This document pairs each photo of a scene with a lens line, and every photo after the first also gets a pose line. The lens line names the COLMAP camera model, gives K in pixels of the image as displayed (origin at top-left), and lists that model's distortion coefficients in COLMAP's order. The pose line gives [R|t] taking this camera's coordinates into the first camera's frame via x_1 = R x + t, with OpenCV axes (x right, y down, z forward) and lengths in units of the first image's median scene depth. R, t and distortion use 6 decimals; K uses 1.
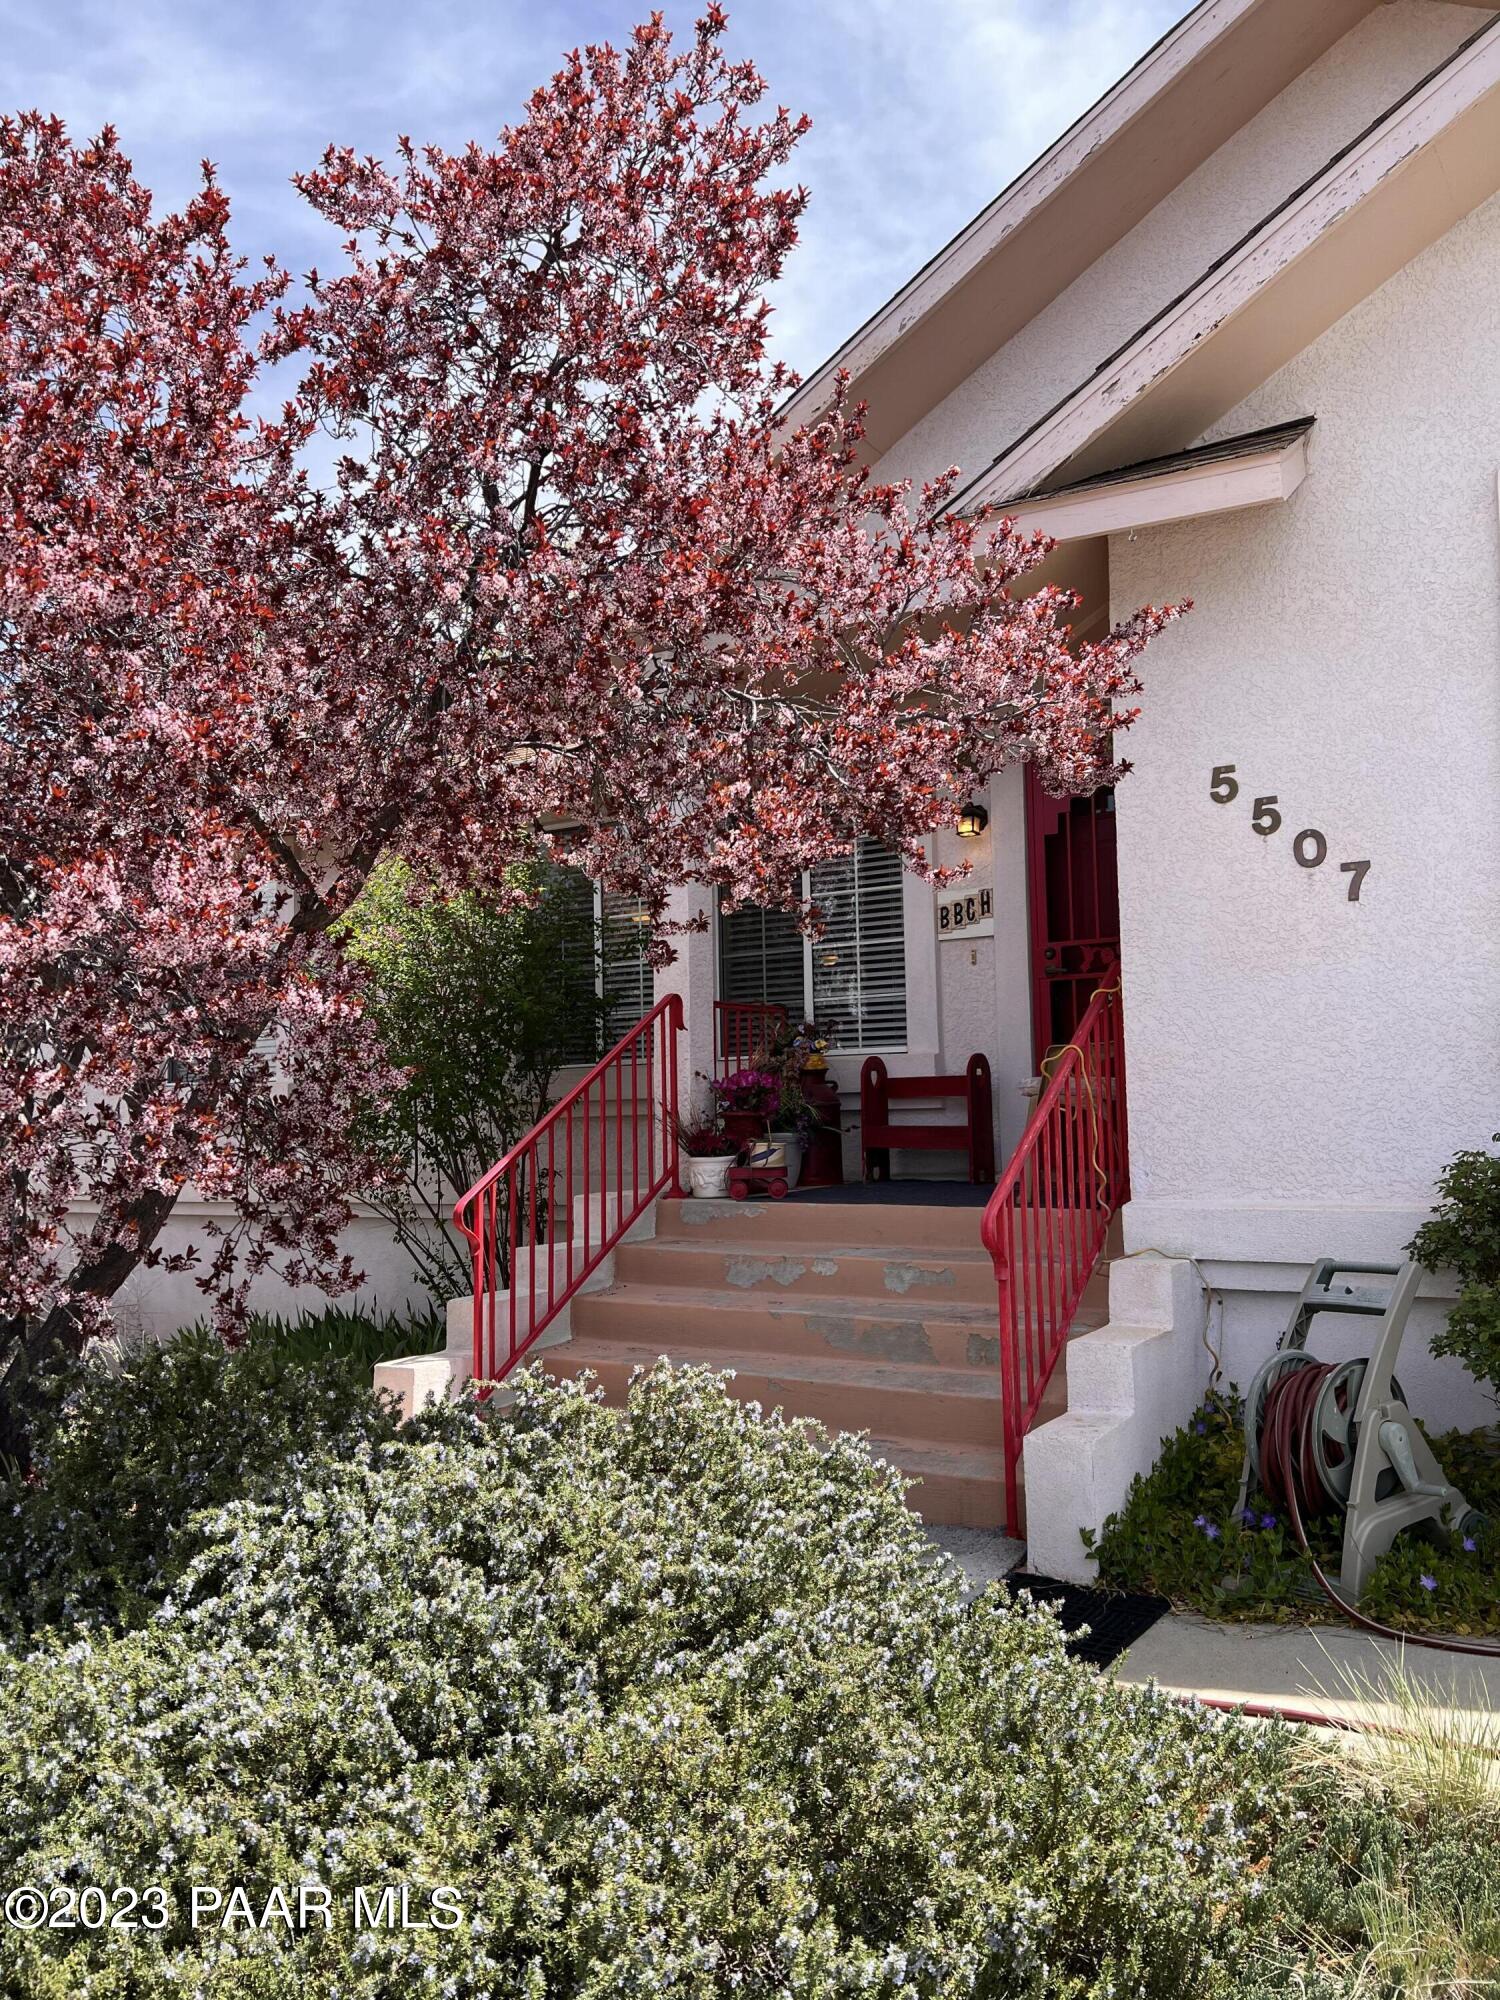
lens RADIAL K [[1521.7, 0, 748.6], [0, 1521.7, 998.0], [0, 0, 1]] dist [0.044430, -0.052786]
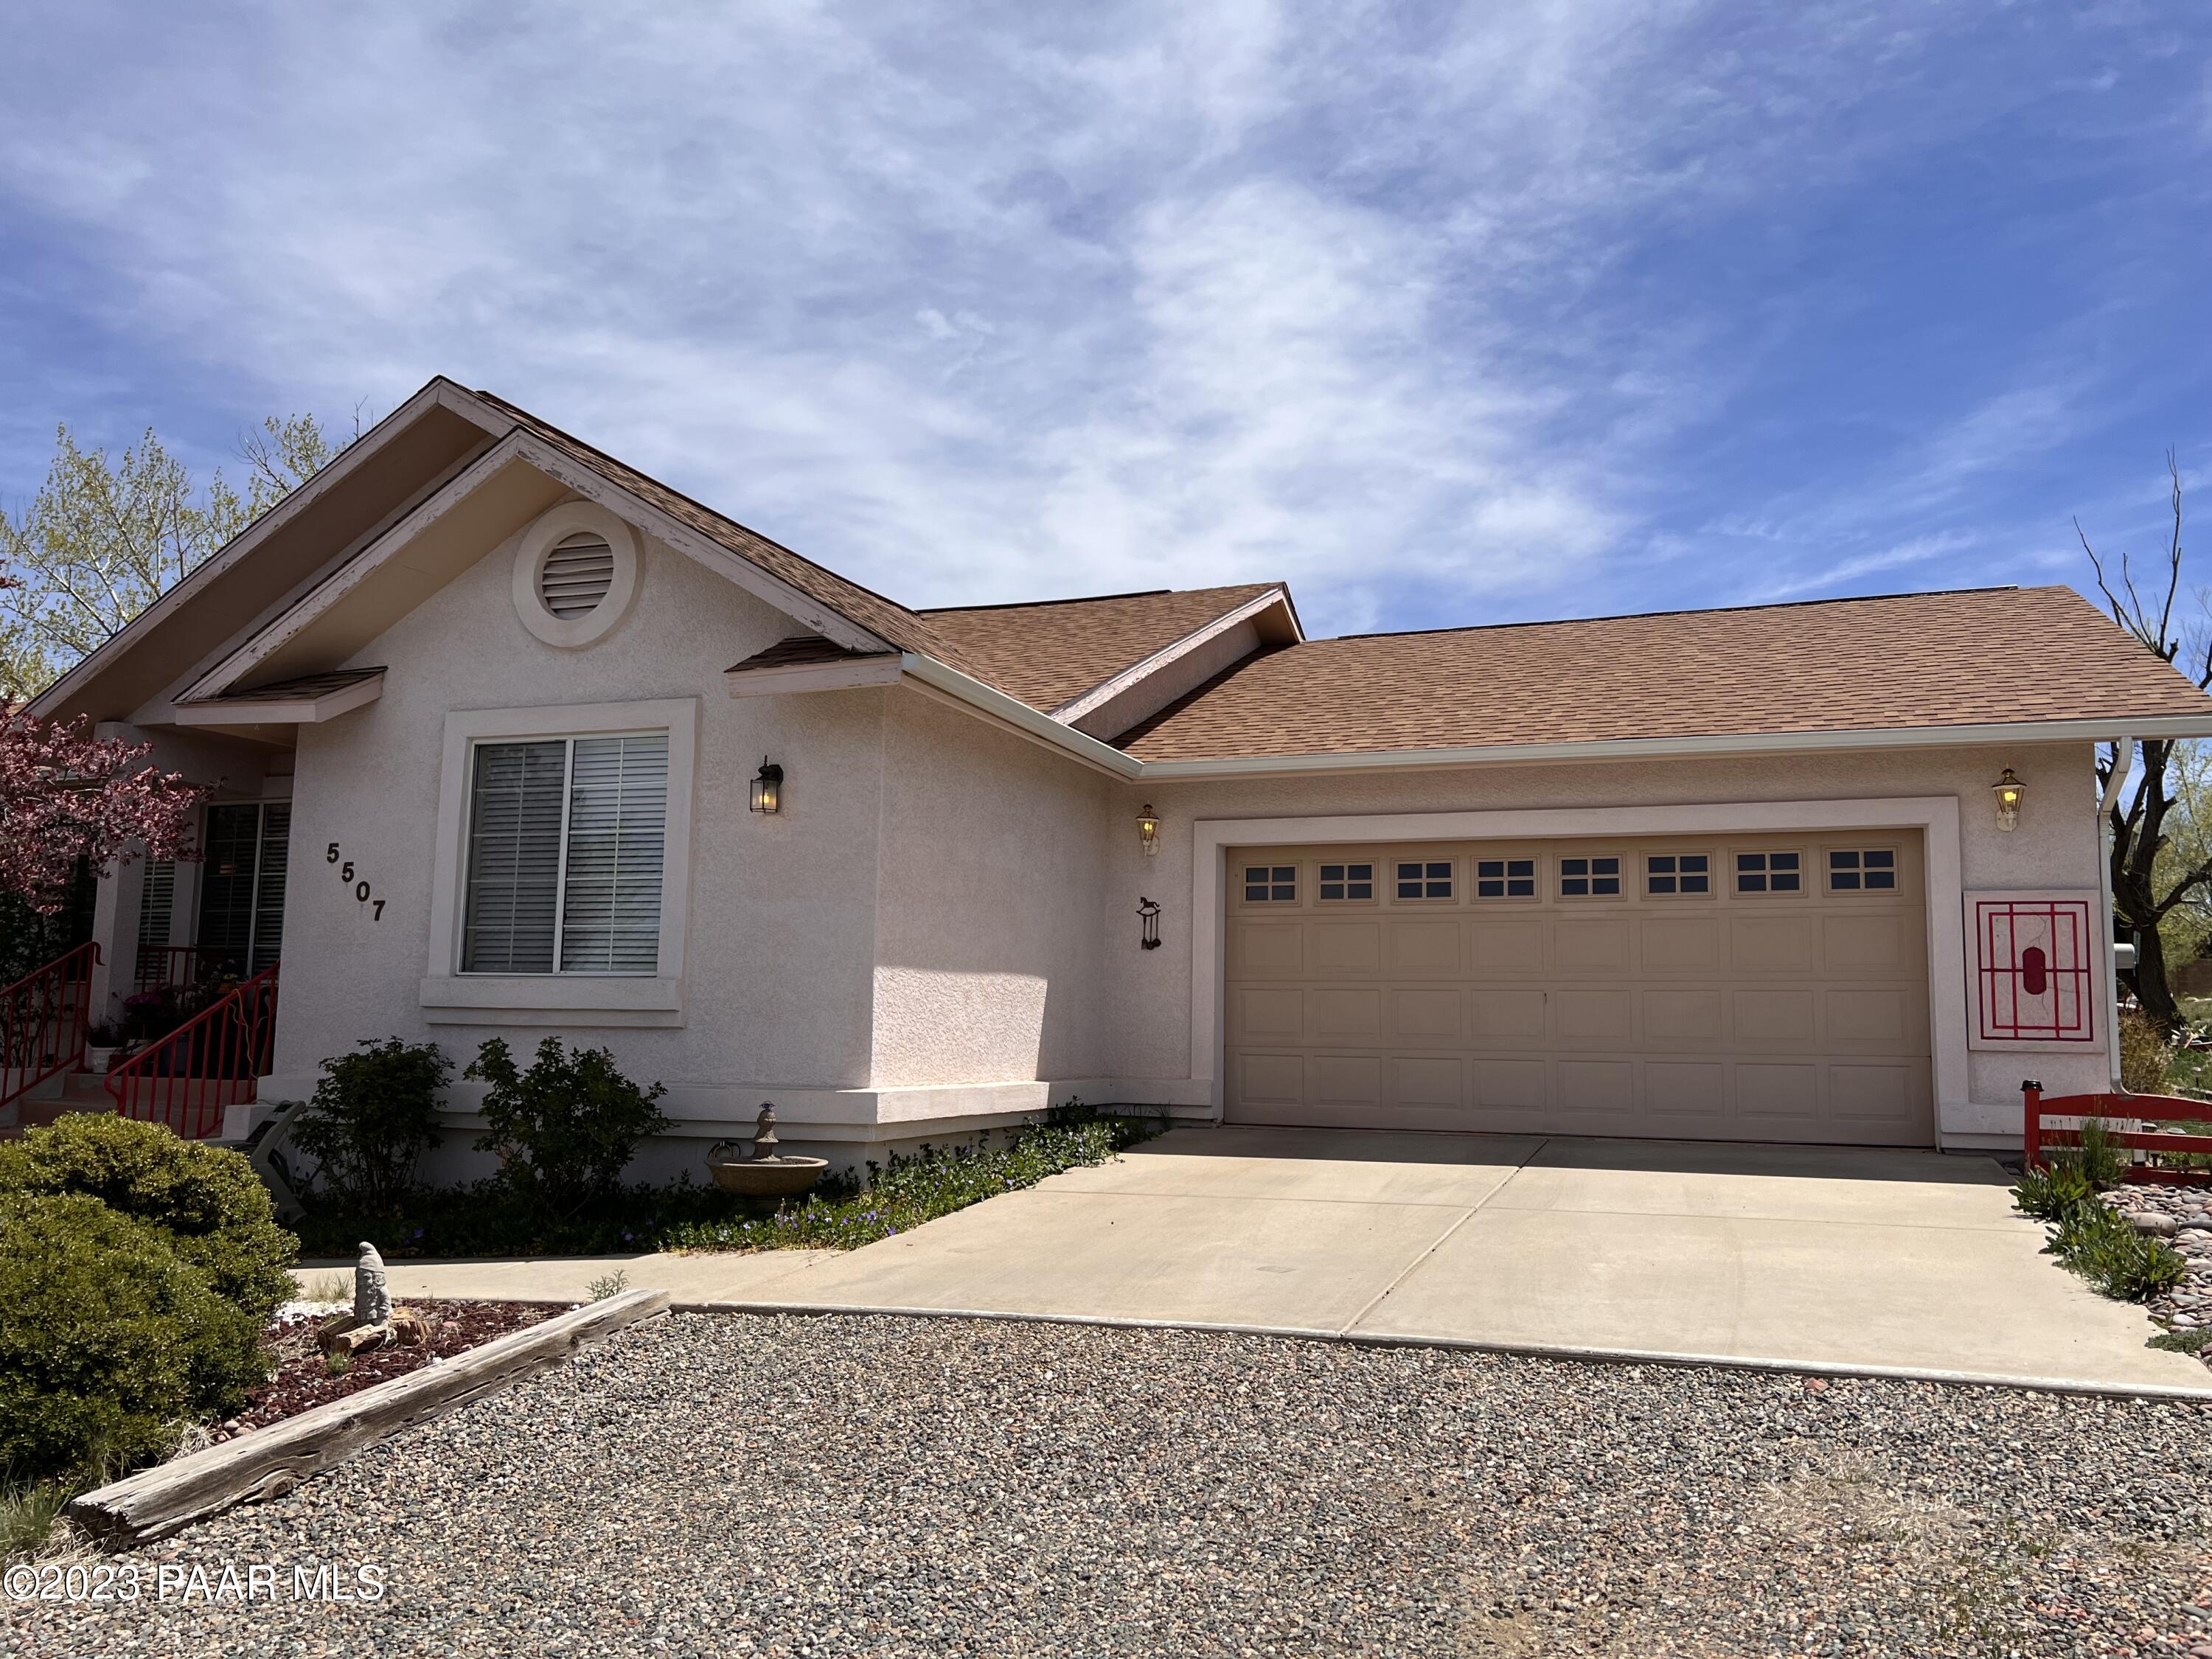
lens RADIAL K [[1683.0, 0, 1106.2], [0, 1683.0, 831.8], [0, 0, 1]] dist [0.044430, -0.052786]
pose [[0.980686, 0.061401, 0.185699, 0.859538], [-0.052988, 0.997346, -0.049938, -0.112717], [-0.188272, 0.039134, 0.981337, -1.228023]]
